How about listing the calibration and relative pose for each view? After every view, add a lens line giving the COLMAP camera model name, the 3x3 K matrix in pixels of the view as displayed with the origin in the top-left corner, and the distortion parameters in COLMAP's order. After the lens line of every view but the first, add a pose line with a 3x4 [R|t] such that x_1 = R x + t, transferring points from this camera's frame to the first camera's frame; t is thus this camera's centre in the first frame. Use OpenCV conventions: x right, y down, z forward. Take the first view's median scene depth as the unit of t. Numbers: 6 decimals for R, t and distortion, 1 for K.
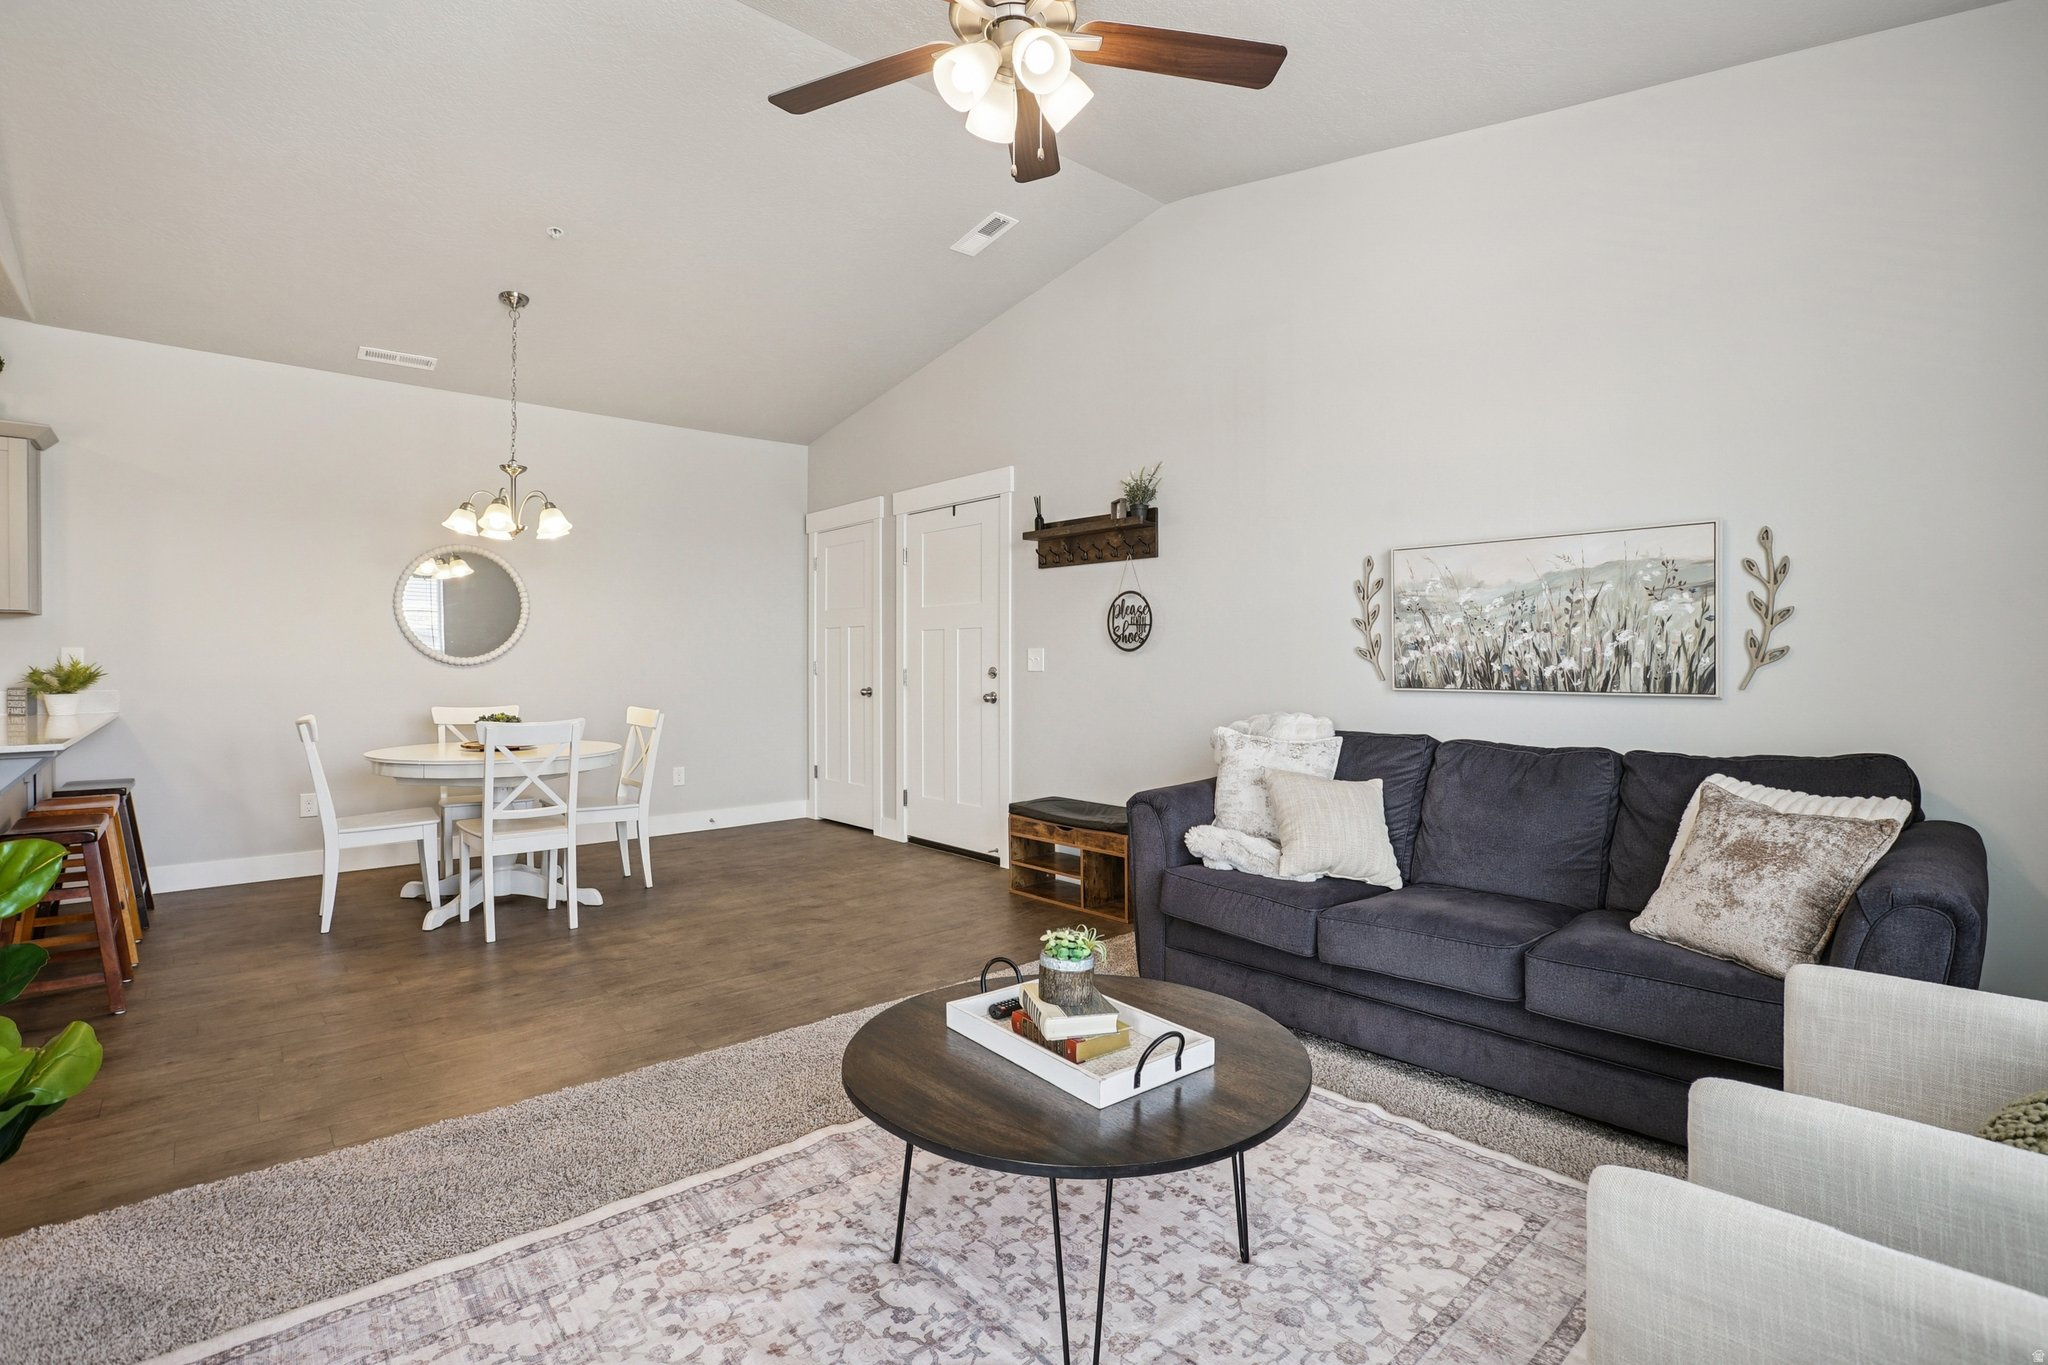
lens RADIAL K [[948.7, 0, 1034.9], [0, 948.7, 670.9], [0, 0, 1]] dist [-0.028954, 0.003570]
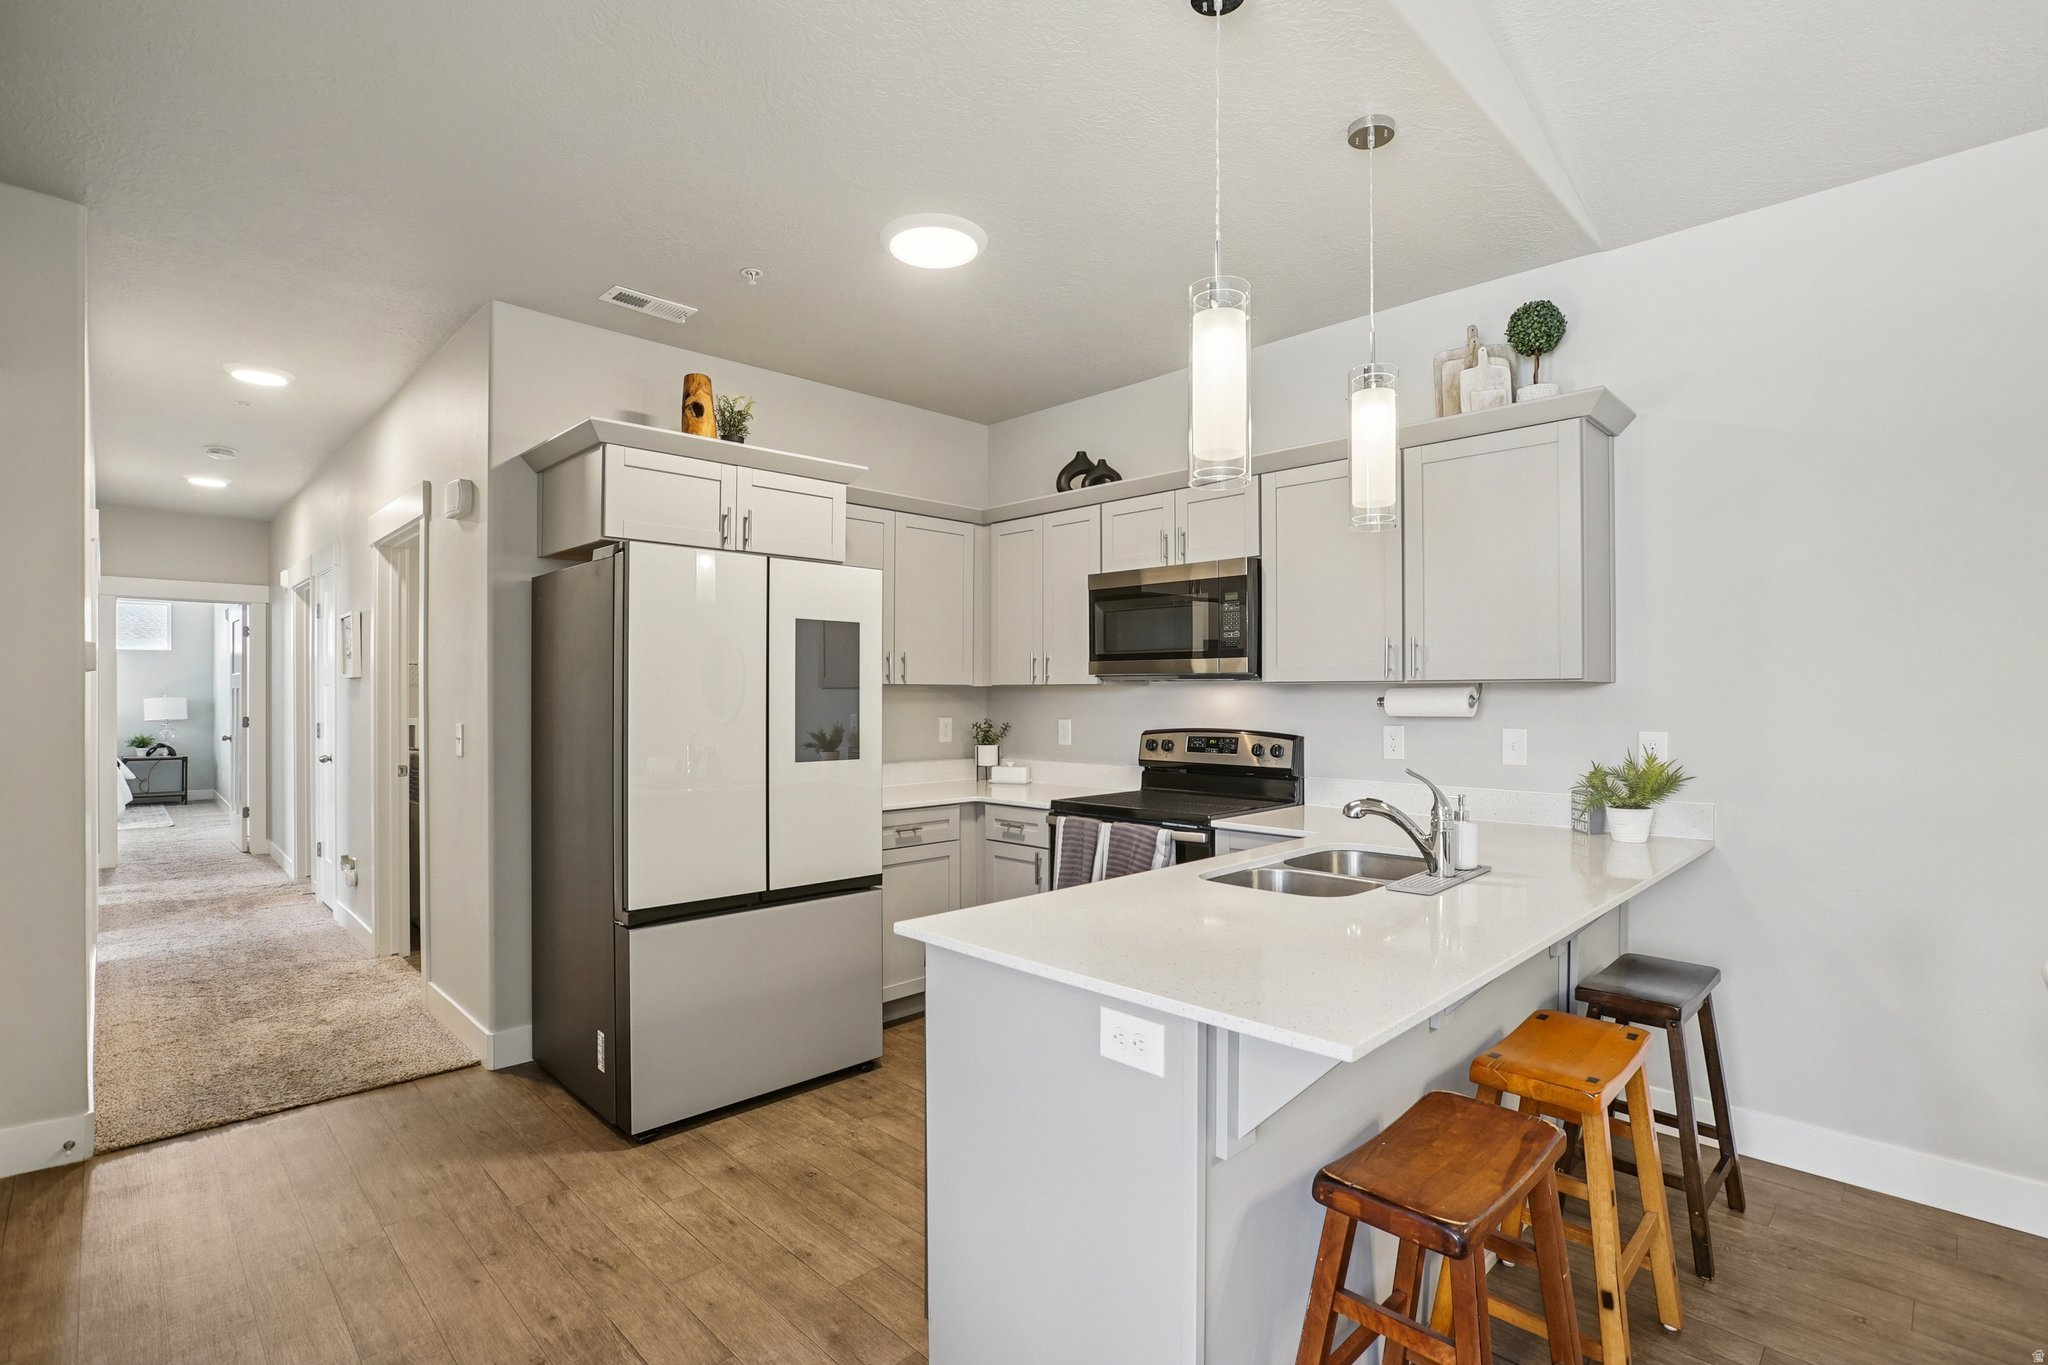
lens RADIAL K [[963.6, 0, 1023.0], [0, 963.6, 695.5], [0, 0, 1]] dist [-0.032815, 0.004331]
pose [[0.053492, -0.002217, -0.998566, -0.396692], [-0.008112, 0.999964, -0.002654, -0.045424], [0.998535, 0.008242, 0.053472, 0.515461]]
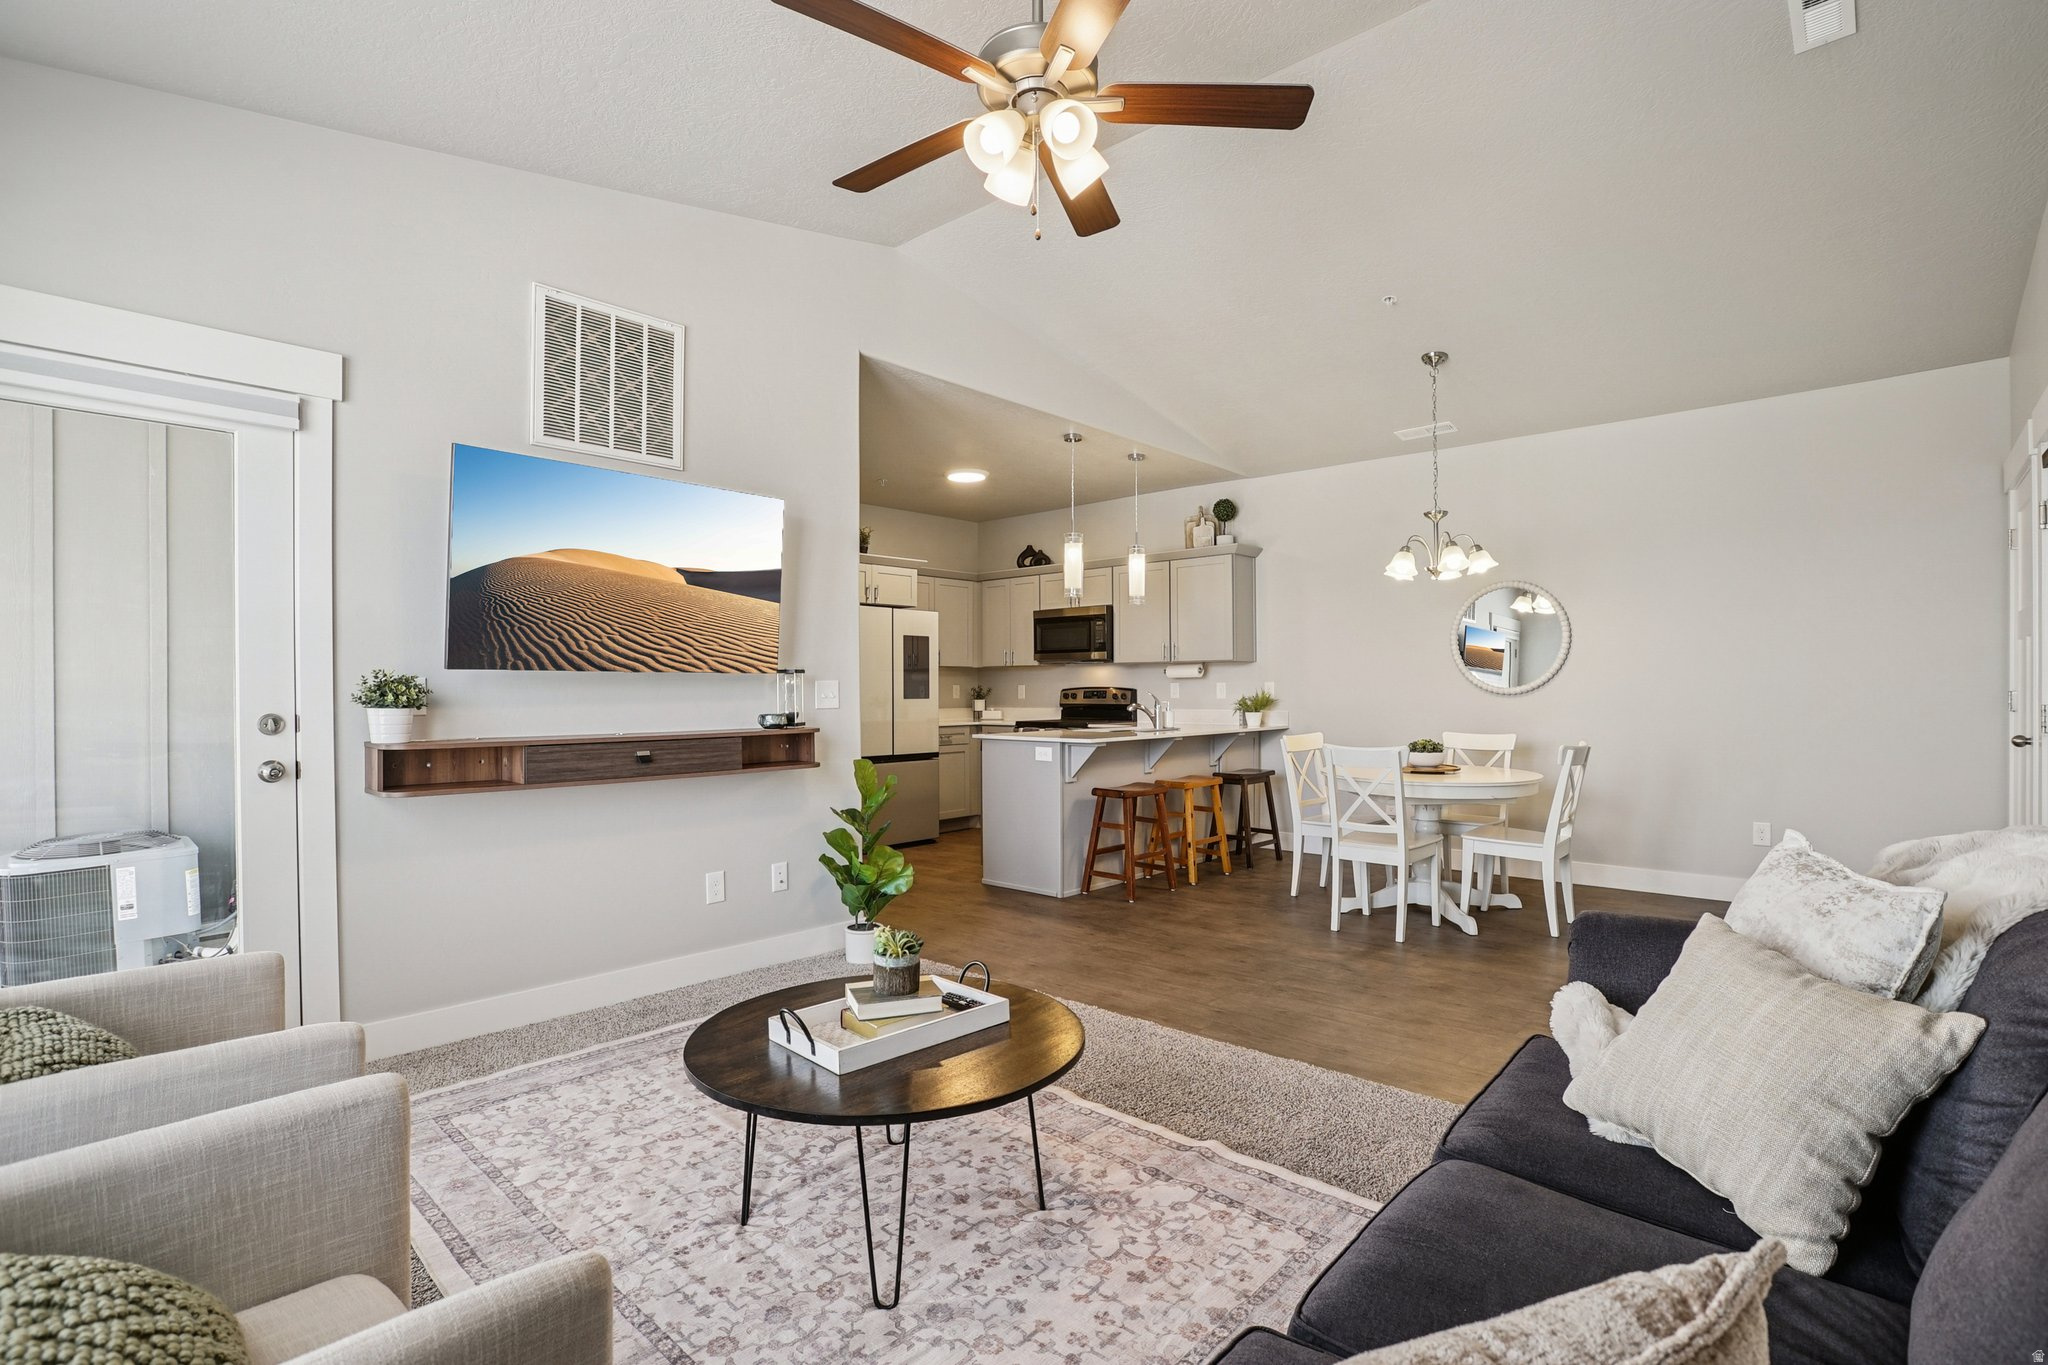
lens RADIAL K [[963.6, 0, 1028.3], [0, 963.6, 691.7], [0, 0, 1]] dist [-0.032815, 0.004331]
pose [[0.112756, -0.000144, -0.993623, 0.492683], [-0.002977, 0.999995, -0.000482, -0.008579], [0.993618, 0.003012, 0.112755, 0.411454]]
